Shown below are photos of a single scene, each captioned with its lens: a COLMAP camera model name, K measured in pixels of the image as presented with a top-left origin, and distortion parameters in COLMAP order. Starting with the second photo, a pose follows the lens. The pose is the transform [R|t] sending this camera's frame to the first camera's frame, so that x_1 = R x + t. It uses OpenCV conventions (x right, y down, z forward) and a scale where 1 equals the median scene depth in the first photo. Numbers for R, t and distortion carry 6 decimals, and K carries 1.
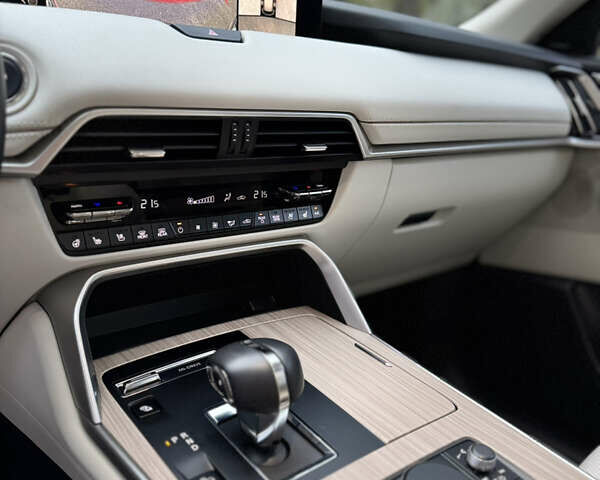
lens RADIAL K [[556.2, 0, 300.0], [0, 556.2, 240.0], [0, 0, 1]] dist [0.102729, -0.202193]
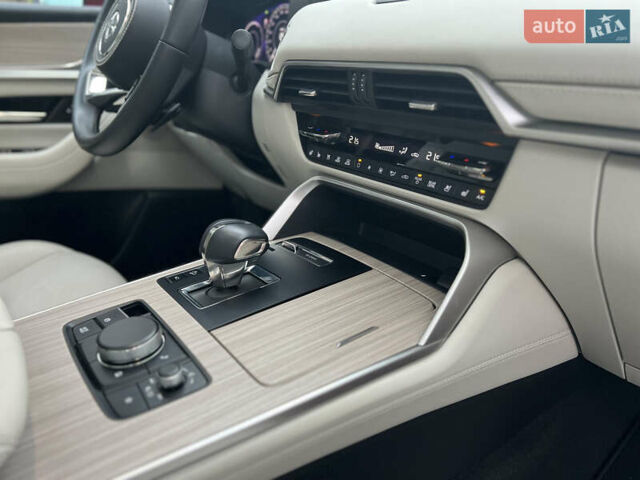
lens RADIAL K [[465.9, 0, 296.9], [0, 465.9, 237.3], [0, 0, 1]] dist [0.043871, -0.005073]
pose [[-0.014657, 0.313091, -0.949610, 0.819268], [-0.291927, 0.906994, 0.303546, -0.145775], [0.956328, 0.281666, 0.078106, 0.817966]]
